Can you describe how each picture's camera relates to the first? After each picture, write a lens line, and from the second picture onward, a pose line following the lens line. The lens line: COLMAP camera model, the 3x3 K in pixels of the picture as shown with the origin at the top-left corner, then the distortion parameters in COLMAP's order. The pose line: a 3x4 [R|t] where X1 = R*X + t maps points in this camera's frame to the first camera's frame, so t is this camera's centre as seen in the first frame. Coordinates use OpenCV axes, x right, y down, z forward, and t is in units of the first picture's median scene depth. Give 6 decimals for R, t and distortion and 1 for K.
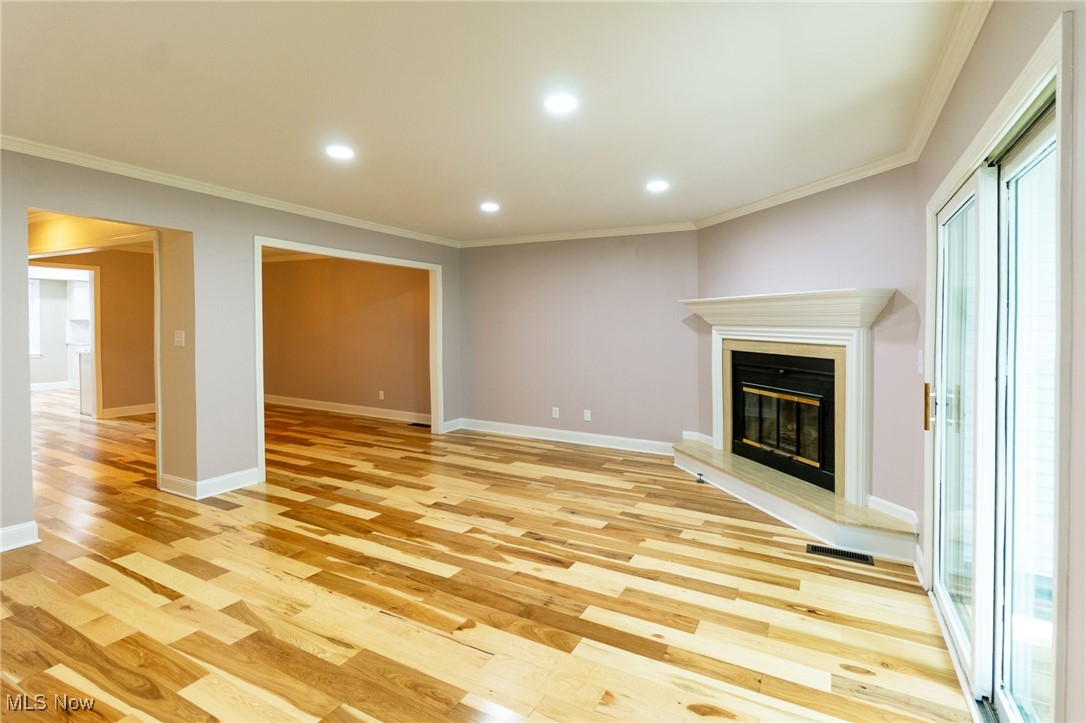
lens RADIAL K [[514.4, 0, 542.2], [0, 514.4, 353.8], [0, 0, 1]] dist [0.001980, 0.002044]
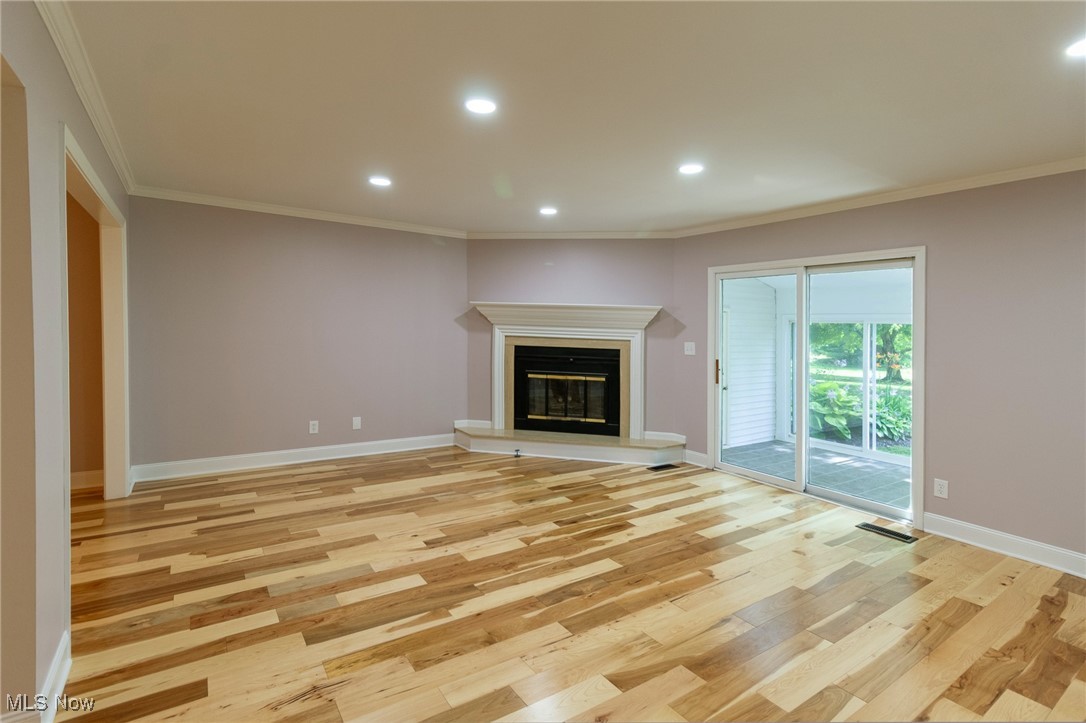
lens RADIAL K [[514.4, 0, 548.7], [0, 514.4, 340.0], [0, 0, 1]] dist [0.001980, 0.002044]
pose [[0.474727, -0.022321, 0.879850, -0.944531], [0.030708, 0.999490, 0.008787, -0.039438], [-0.879597, 0.022847, 0.475170, 0.489418]]
